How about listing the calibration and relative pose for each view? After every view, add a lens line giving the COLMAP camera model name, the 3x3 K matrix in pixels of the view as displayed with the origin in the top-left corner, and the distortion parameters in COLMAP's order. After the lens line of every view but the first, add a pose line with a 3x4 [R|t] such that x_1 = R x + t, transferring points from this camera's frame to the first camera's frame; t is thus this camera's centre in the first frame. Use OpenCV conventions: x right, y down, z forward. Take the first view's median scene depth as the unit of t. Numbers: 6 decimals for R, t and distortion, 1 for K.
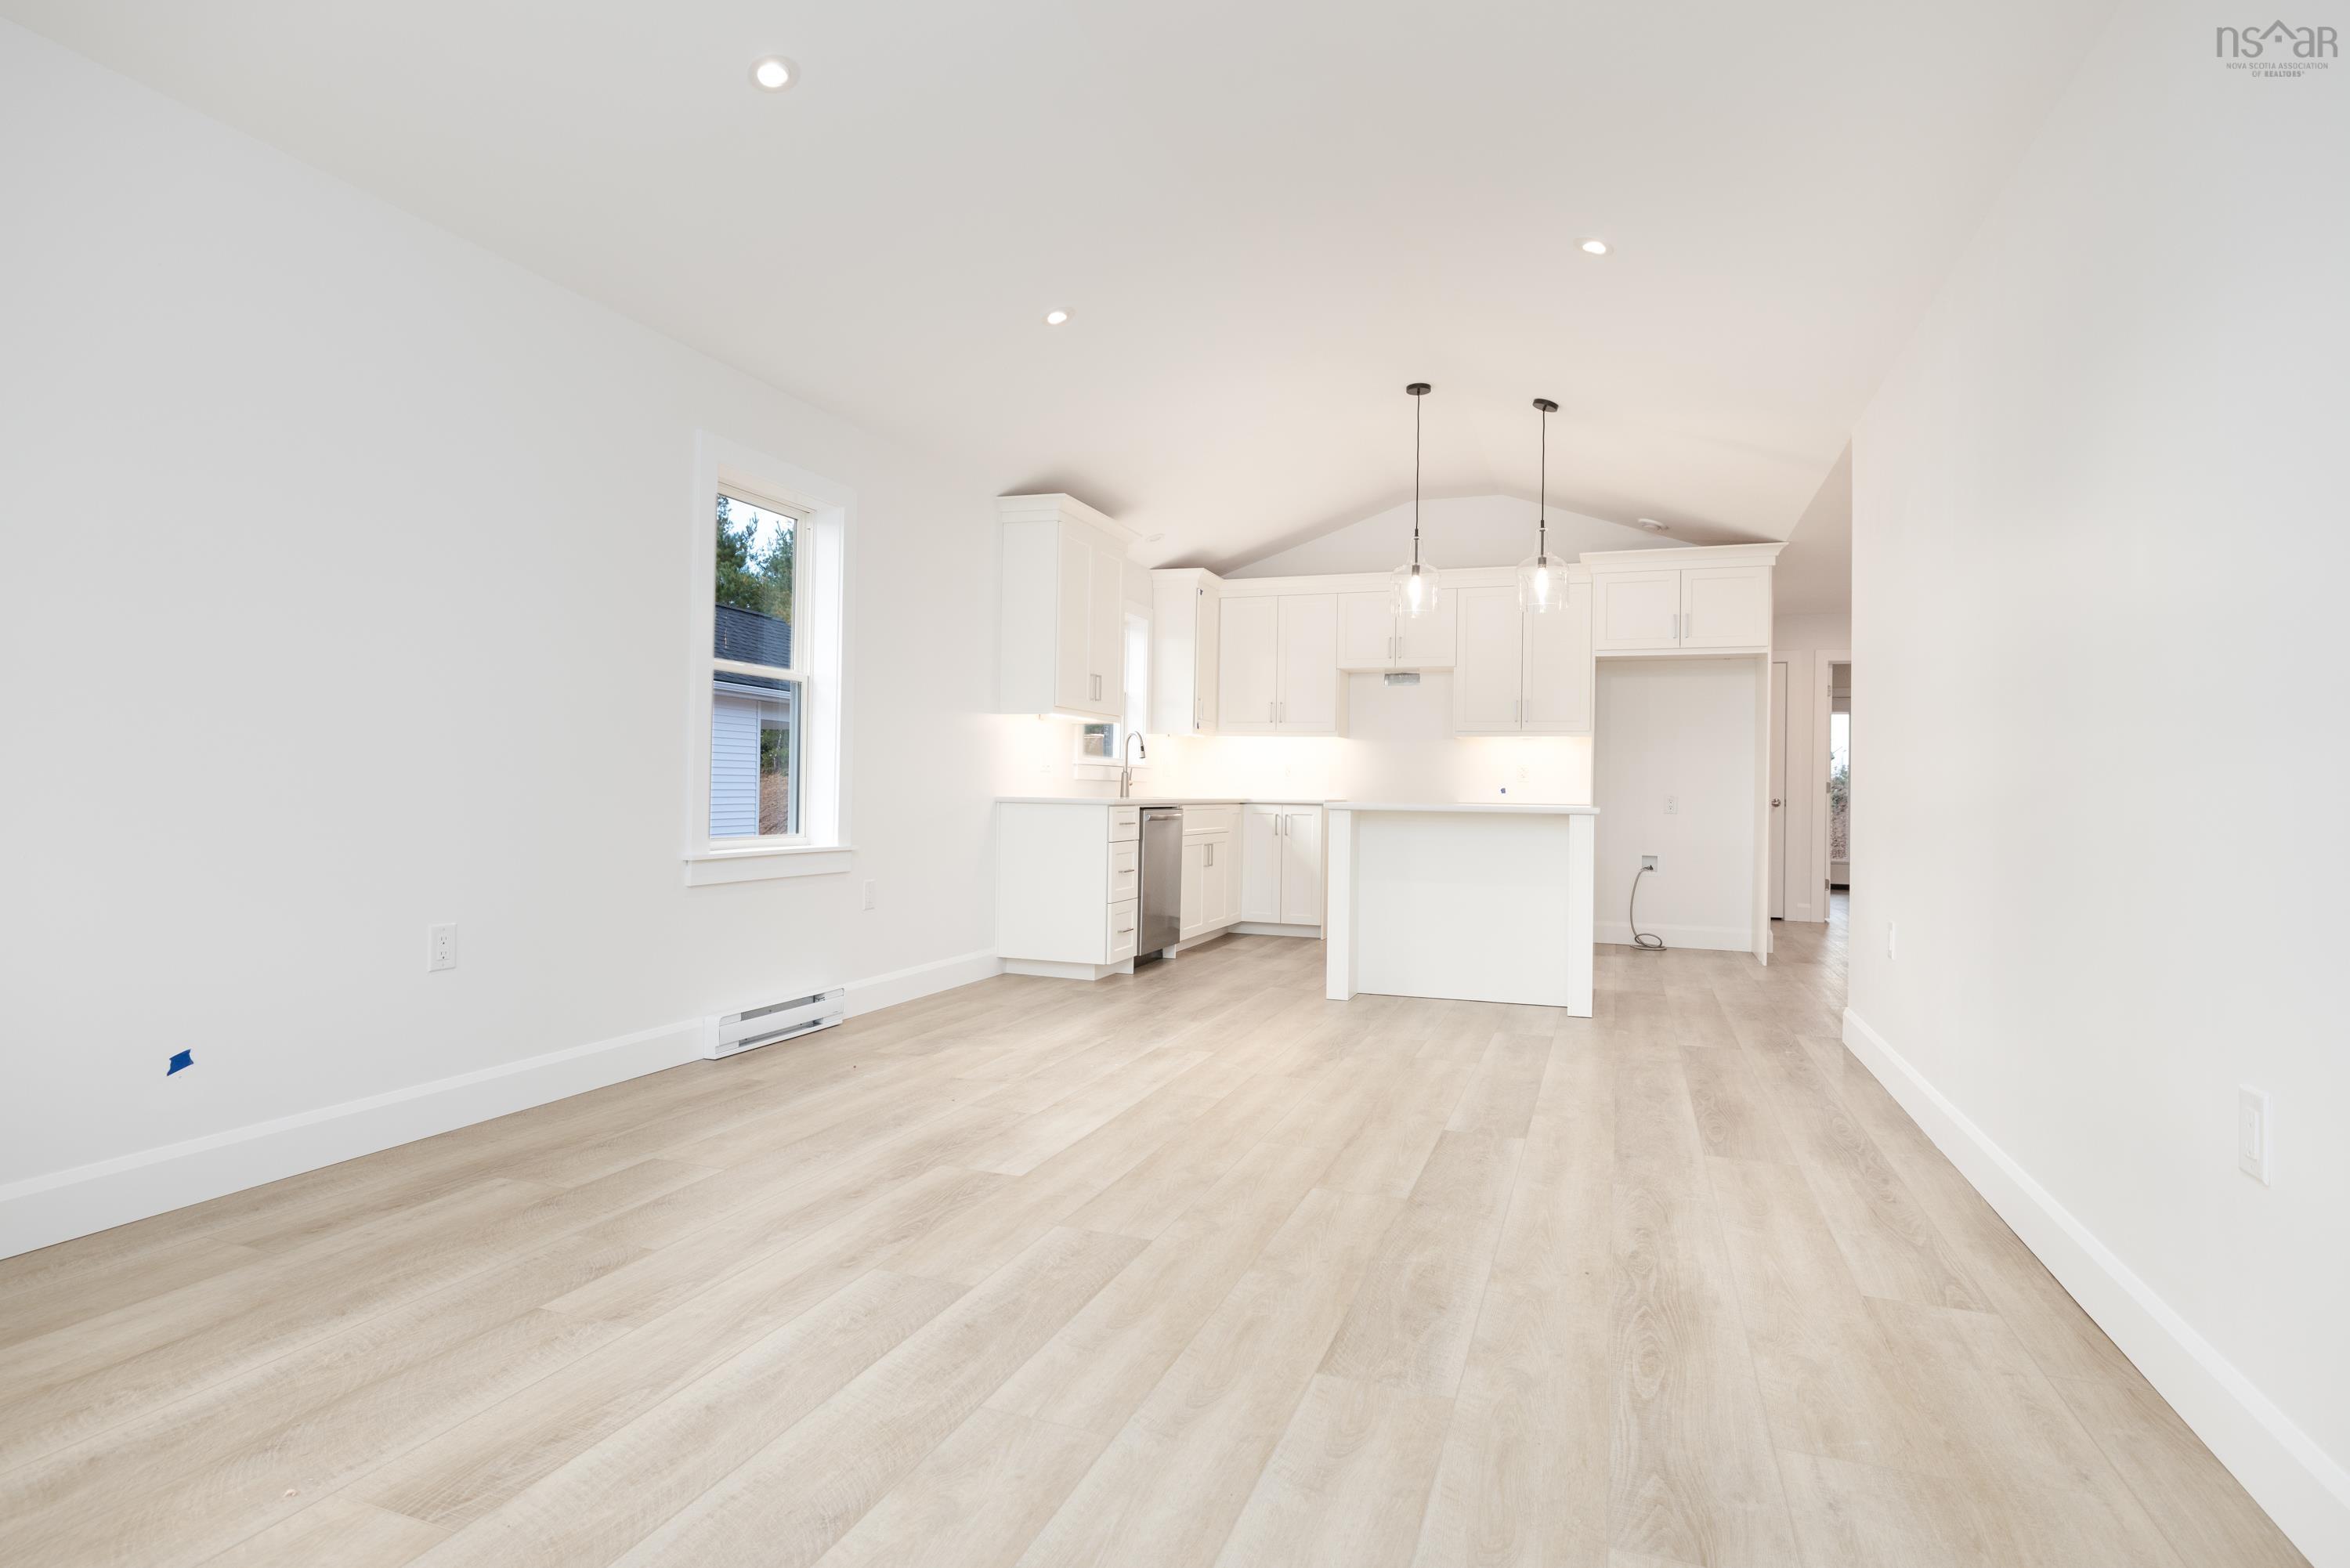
lens RADIAL K [[1208.0, 0, 1169.4], [0, 1208.0, 779.3], [0, 0, 1]] dist [-0.001352, -0.001395]
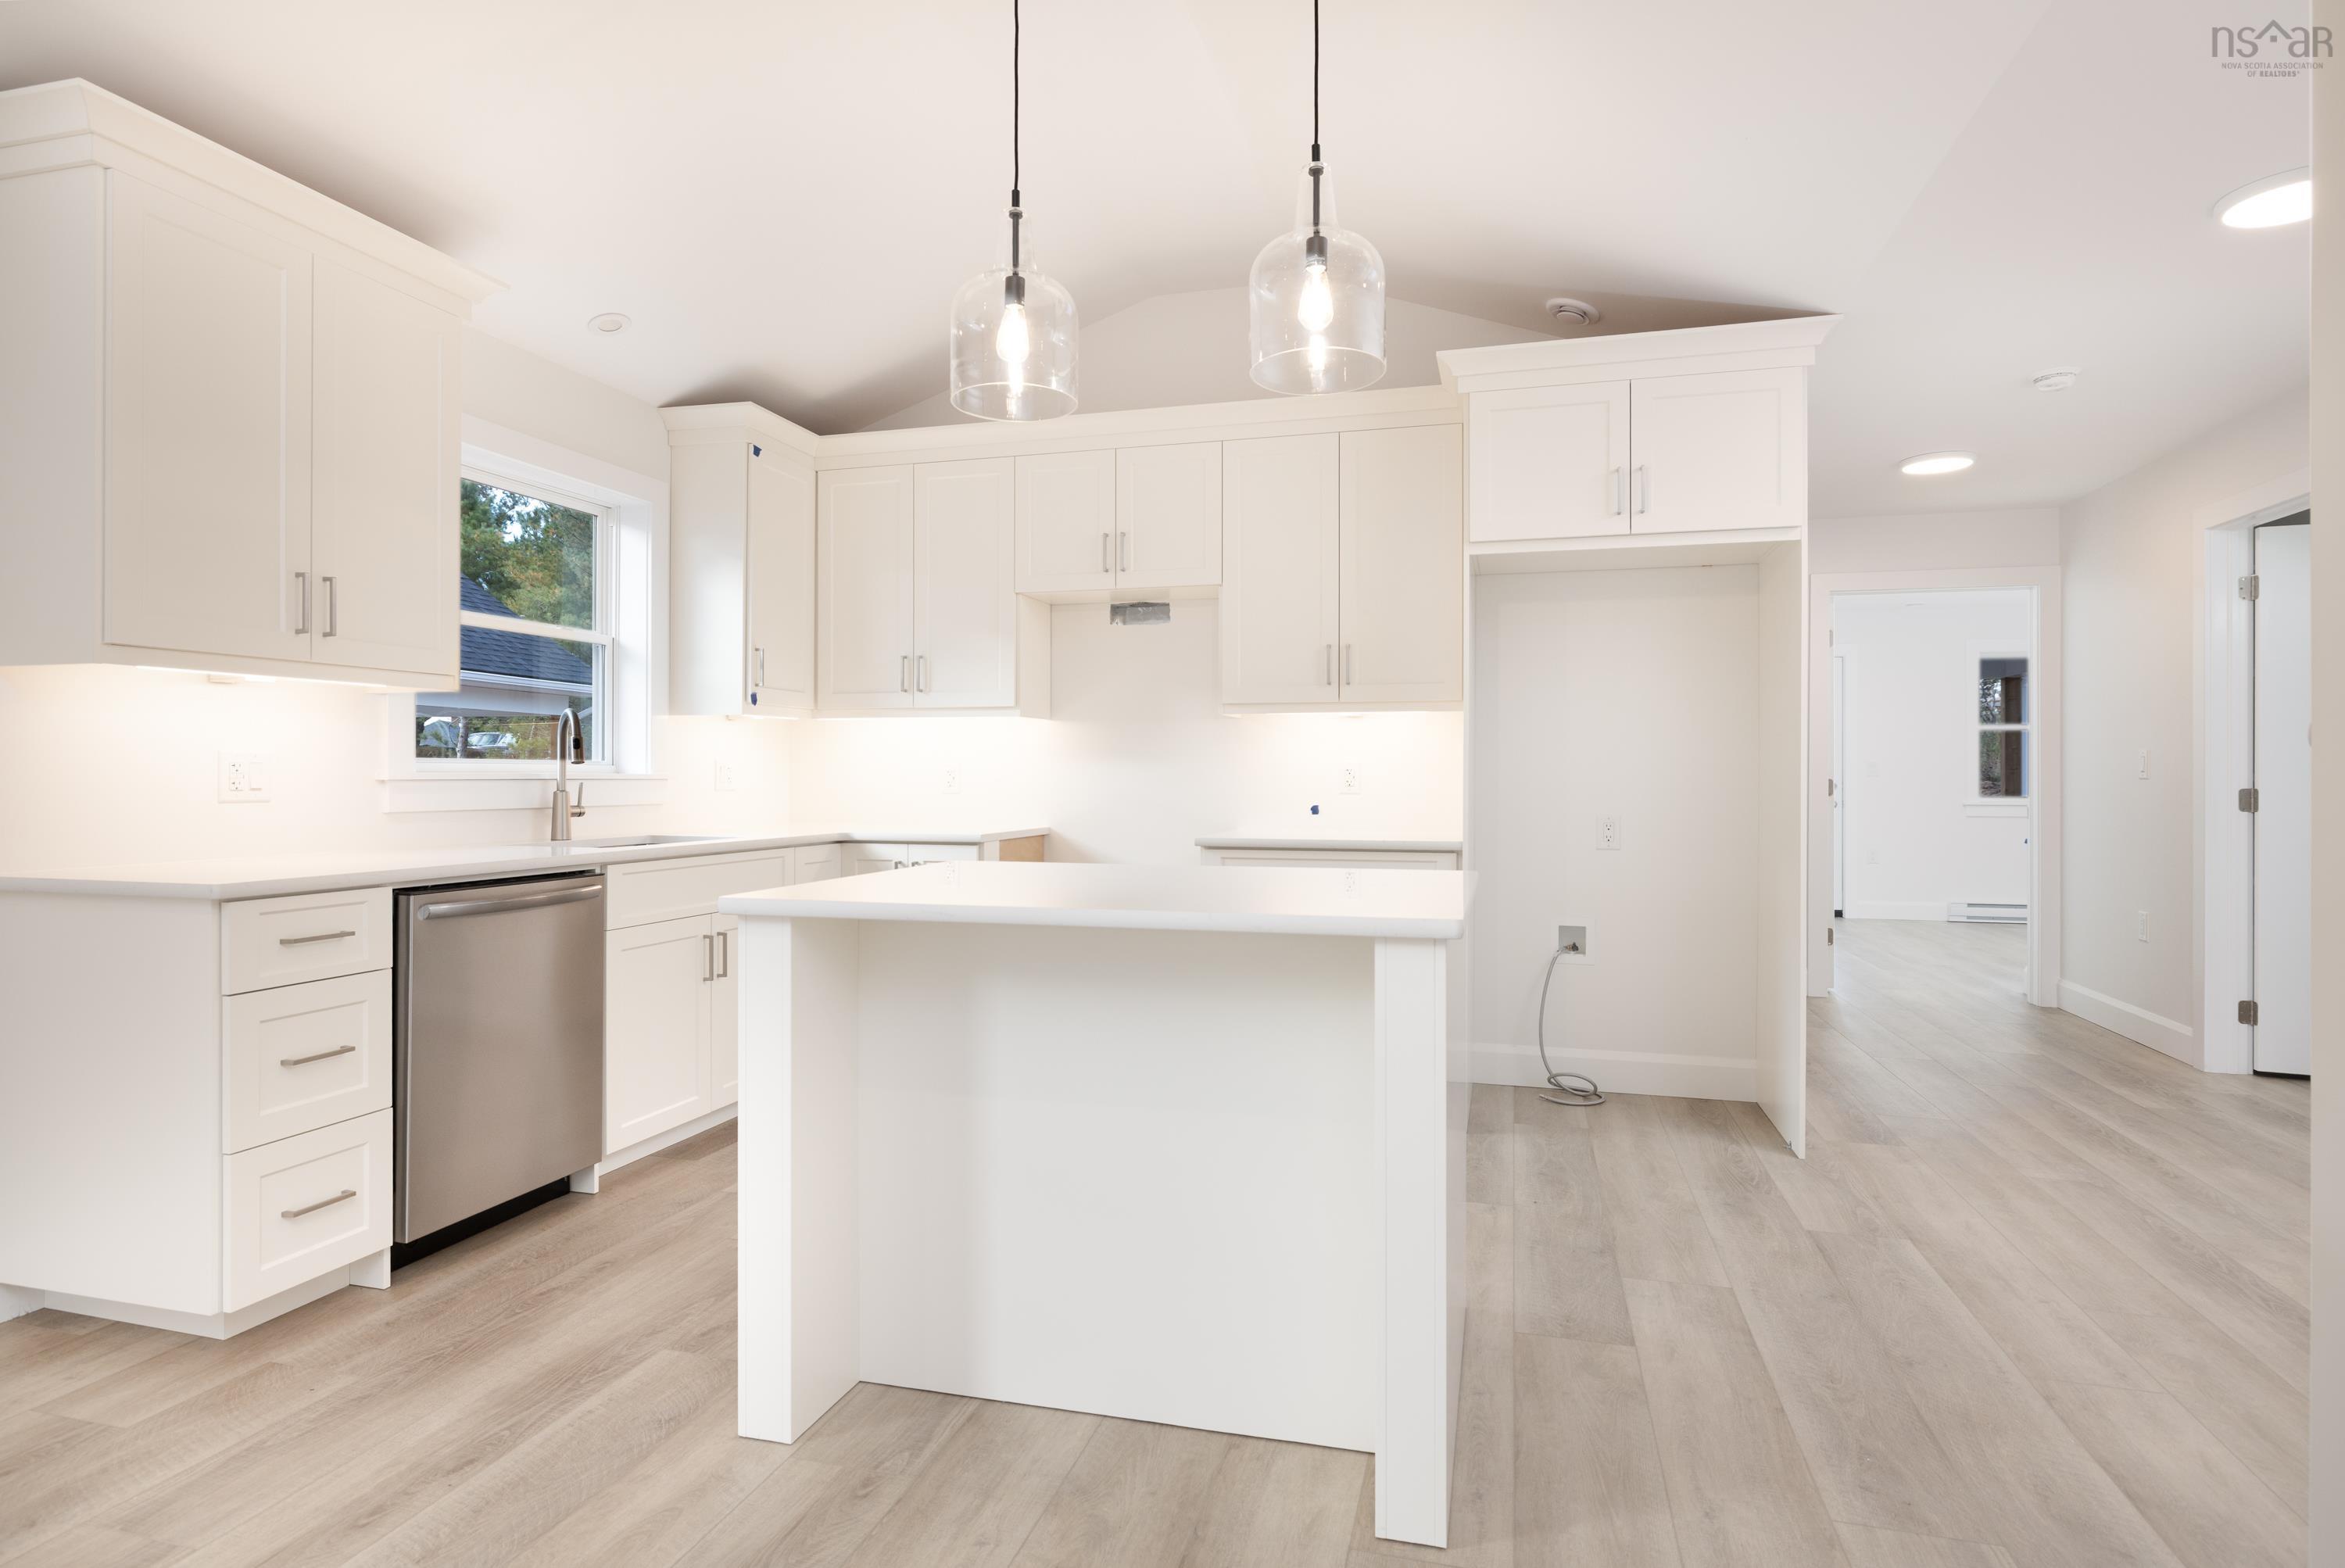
lens RADIAL K [[1205.5, 0, 1181.9], [0, 1205.5, 790.5], [0, 0, 1]] dist [-0.001352, -0.001395]
pose [[0.996028, -0.016575, 0.087482, 0.357989], [0.015003, 0.999715, 0.018588, -0.024392], [-0.087766, -0.017202, 0.995993, 0.968133]]
